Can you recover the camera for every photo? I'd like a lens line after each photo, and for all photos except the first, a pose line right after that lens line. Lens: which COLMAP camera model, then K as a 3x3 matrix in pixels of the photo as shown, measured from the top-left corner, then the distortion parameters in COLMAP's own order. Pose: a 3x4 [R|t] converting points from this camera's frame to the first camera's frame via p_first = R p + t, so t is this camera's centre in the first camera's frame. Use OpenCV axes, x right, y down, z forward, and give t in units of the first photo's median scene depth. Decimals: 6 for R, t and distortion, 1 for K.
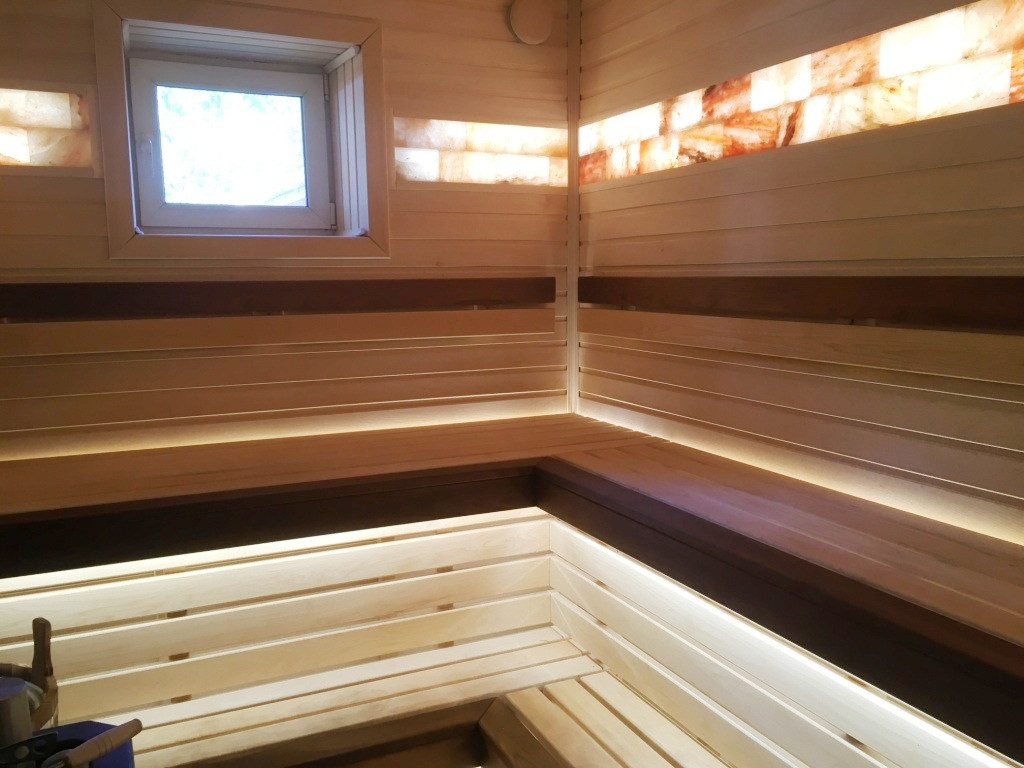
lens RADIAL K [[868.3, 0, 516.0], [0, 868.3, 390.9], [0, 0, 1]] dist [0.058066, -0.078027]
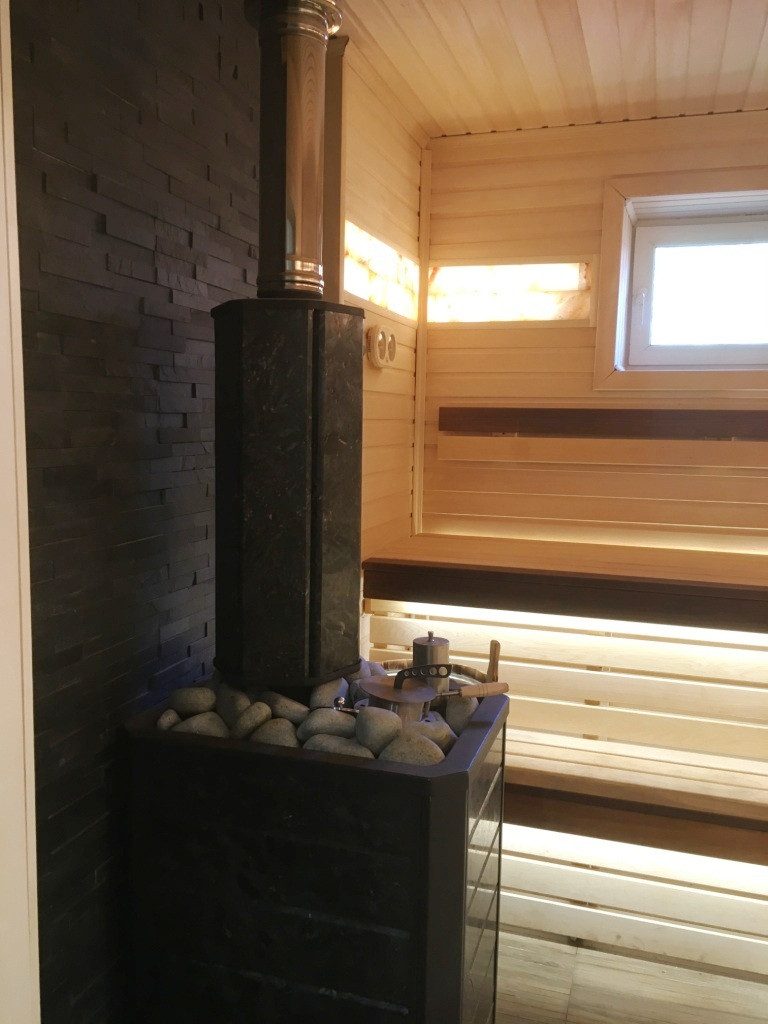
lens RADIAL K [[868.3, 0, 388.0], [0, 868.3, 514.9], [0, 0, 1]] dist [0.058066, -0.078027]
pose [[0.728740, 0.094803, -0.678197, 0.198150], [-0.114165, 0.993330, 0.016181, 0.043275], [0.675207, 0.065634, 0.734702, -0.117556]]
